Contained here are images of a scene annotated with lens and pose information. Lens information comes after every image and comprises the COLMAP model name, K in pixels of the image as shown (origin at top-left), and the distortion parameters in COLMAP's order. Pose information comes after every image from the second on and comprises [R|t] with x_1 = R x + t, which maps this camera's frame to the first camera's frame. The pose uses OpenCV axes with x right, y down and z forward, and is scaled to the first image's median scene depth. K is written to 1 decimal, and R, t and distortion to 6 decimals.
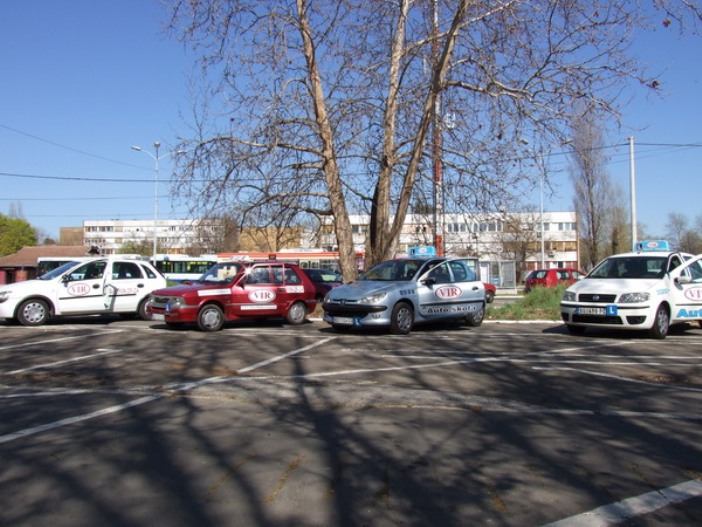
lens RADIAL K [[588.7, 0, 351.0], [0, 588.7, 263.5], [0, 0, 1]] dist [-0.000336, 0.003325]
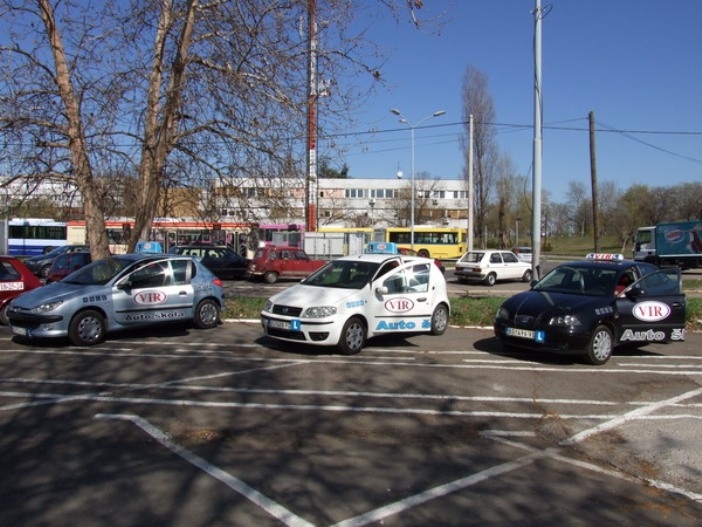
lens RADIAL K [[575.3, 0, 351.0], [0, 575.3, 263.5], [0, 0, 1]] dist [-0.003484, 0.000590]
pose [[0.995258, 0.010807, 0.096665, 0.391568], [-0.018206, 0.996943, 0.075987, -0.077795], [-0.095548, -0.077386, 0.992412, 0.089163]]
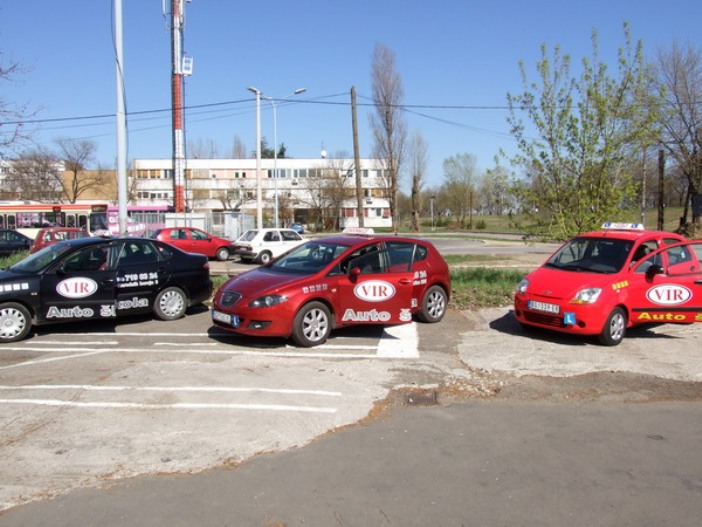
lens RADIAL K [[574.4, 0, 350.7], [0, 574.4, 239.2], [0, 0, 1]] dist [-0.003843, 0.004276]
pose [[0.999907, 0.009818, 0.009495, 1.455570], [-0.010440, 0.997645, 0.067792, -0.081167], [-0.008807, -0.067885, 0.997654, 0.055754]]
